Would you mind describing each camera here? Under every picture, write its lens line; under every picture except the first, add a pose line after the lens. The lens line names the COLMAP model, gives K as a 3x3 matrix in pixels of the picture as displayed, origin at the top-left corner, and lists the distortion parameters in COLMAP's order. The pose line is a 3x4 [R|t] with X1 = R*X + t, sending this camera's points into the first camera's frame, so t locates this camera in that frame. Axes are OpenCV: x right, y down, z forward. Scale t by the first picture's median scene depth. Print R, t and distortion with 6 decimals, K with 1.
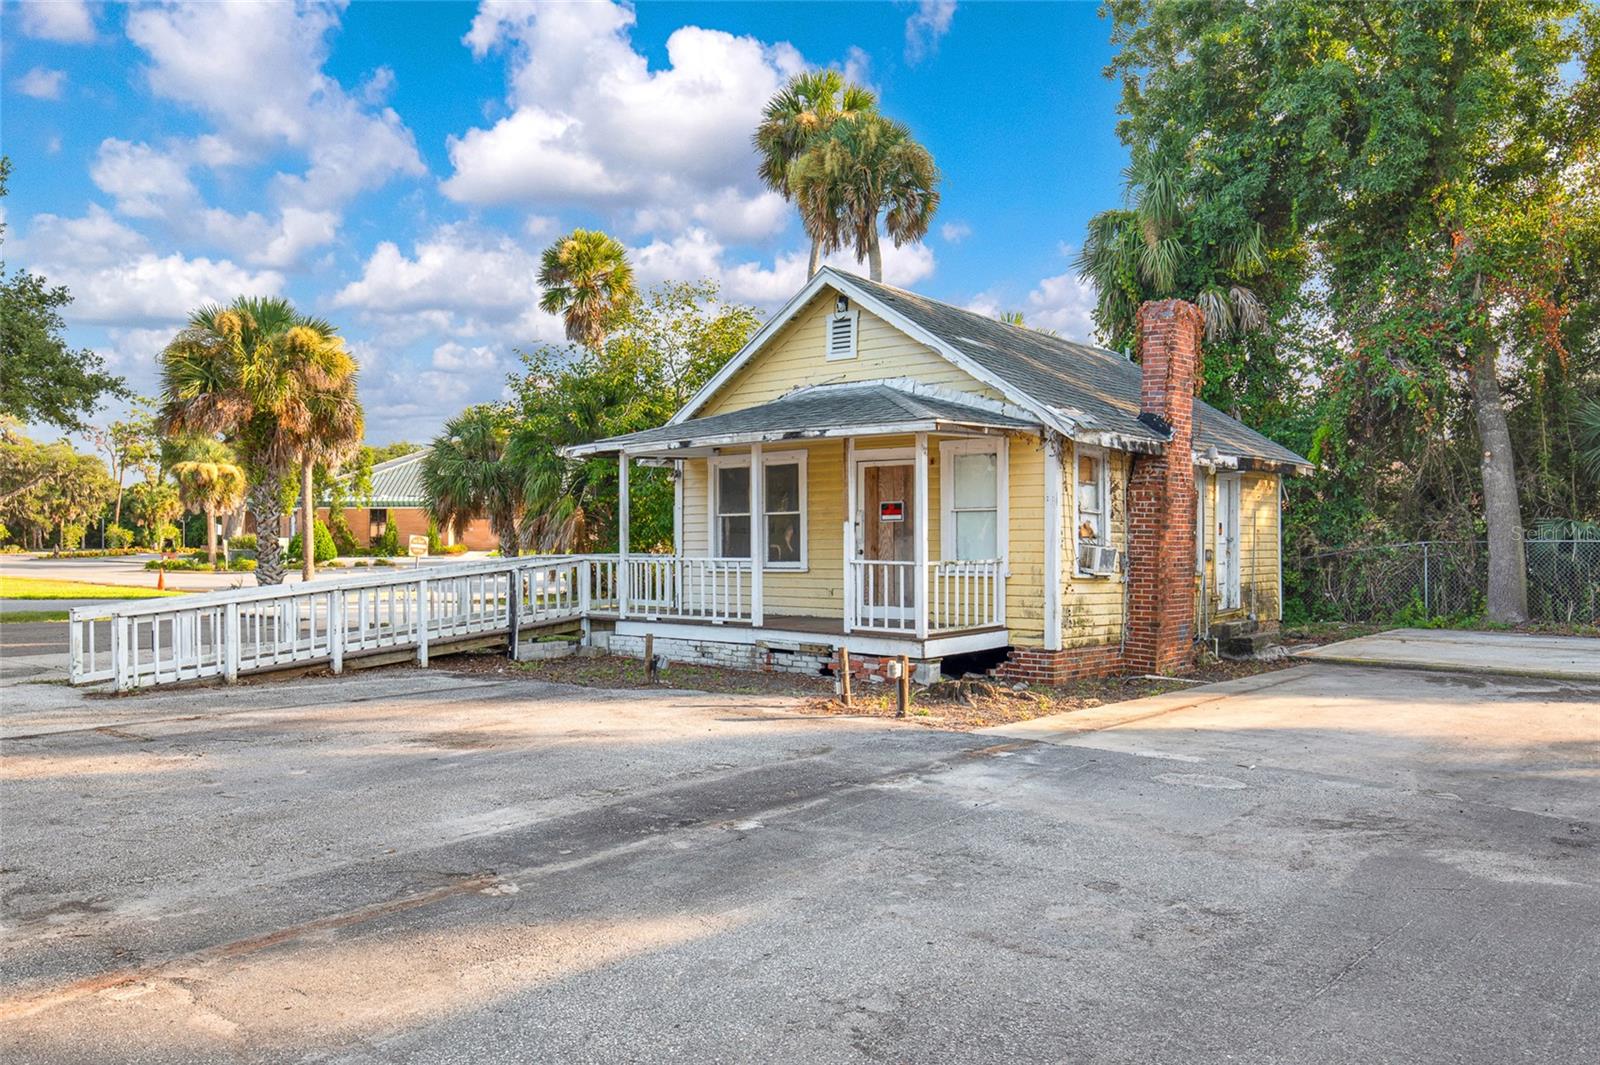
lens RADIAL K [[1168.4, 0, 800.0], [0, 1168.4, 532.5], [0, 0, 1]] dist [0.007787, -0.005074]
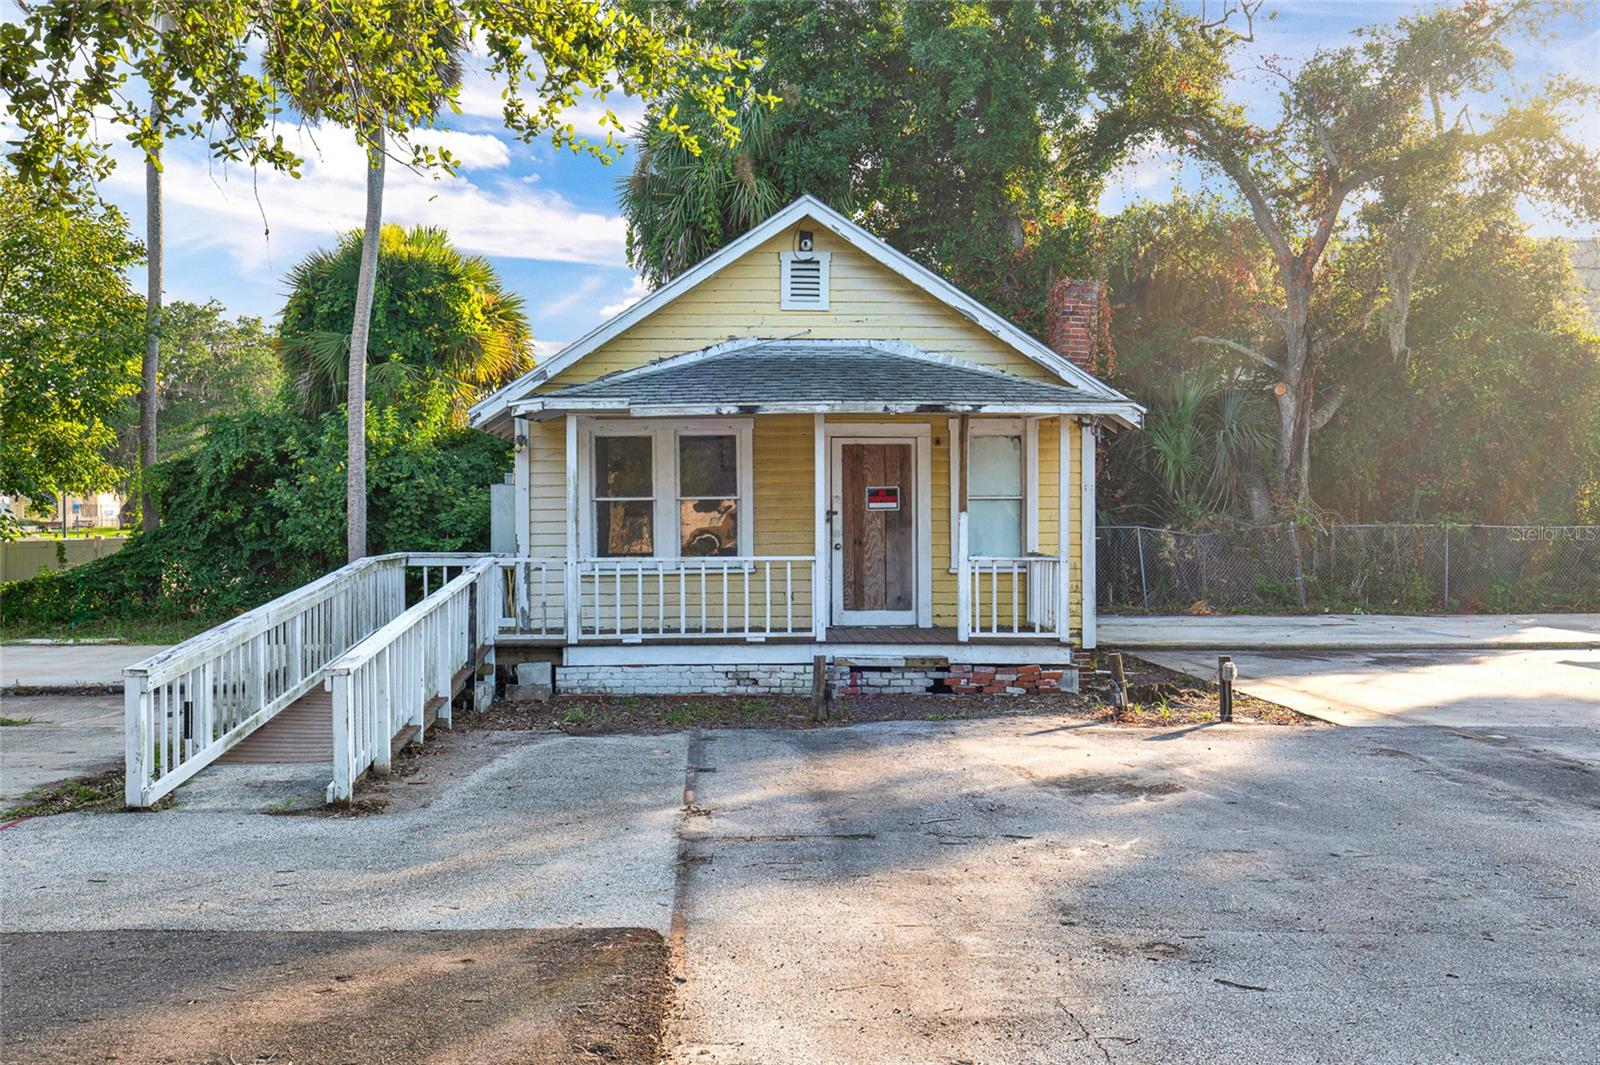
lens RADIAL K [[1566.3, 0, 800.0], [0, 1566.3, 532.5], [0, 0, 1]] dist [-0.000180, 0.000051]
pose [[0.743851, -0.005862, 0.668320, -0.741456], [-0.003220, 0.999918, 0.012356, -0.007286], [-0.668338, -0.011343, 0.743771, 0.204439]]
